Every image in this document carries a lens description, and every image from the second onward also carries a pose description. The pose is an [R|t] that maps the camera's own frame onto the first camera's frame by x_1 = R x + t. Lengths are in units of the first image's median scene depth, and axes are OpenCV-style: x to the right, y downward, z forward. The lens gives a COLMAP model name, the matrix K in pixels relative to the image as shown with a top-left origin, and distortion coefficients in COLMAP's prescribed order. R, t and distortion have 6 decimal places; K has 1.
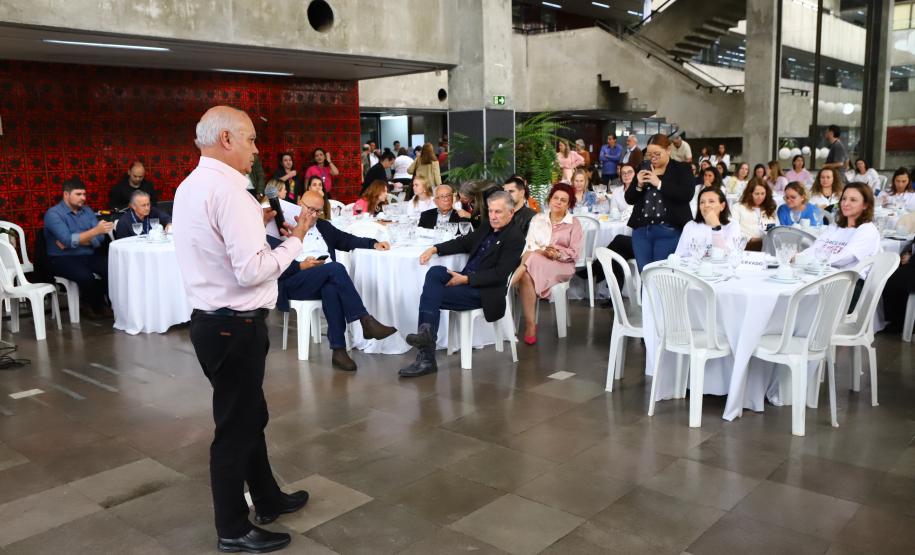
lens RADIAL K [[779.0, 0, 457.5], [0, 779.0, 277.5], [0, 0, 1]] dist [-0.066886, 0.003727]
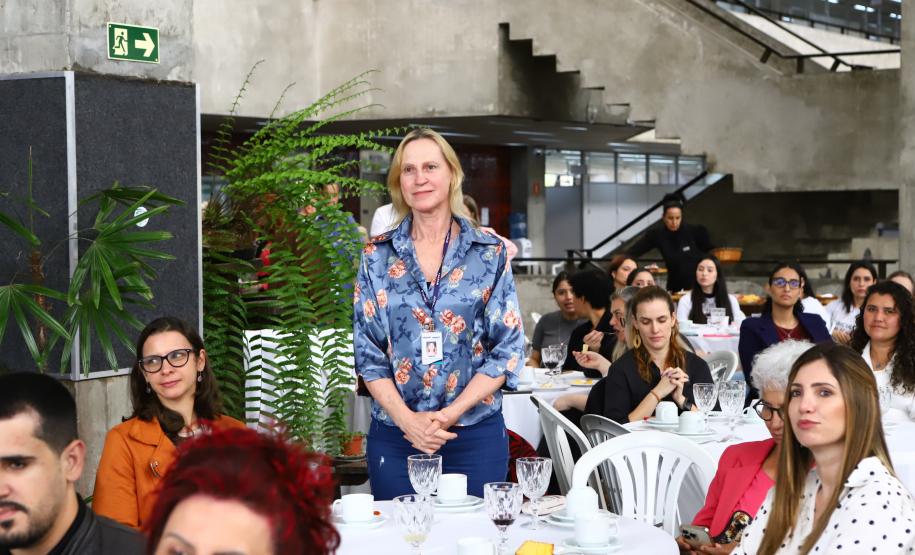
lens RADIAL K [[1743.6, 0, 457.5], [0, 1743.6, 277.5], [0, 0, 1]] dist [0.245581, -0.204610]
pose [[0.988385, 0.004946, 0.151888, 0.032124], [0.014338, 0.991976, -0.125609, -0.032751], [-0.151291, 0.126328, 0.980384, 0.183099]]
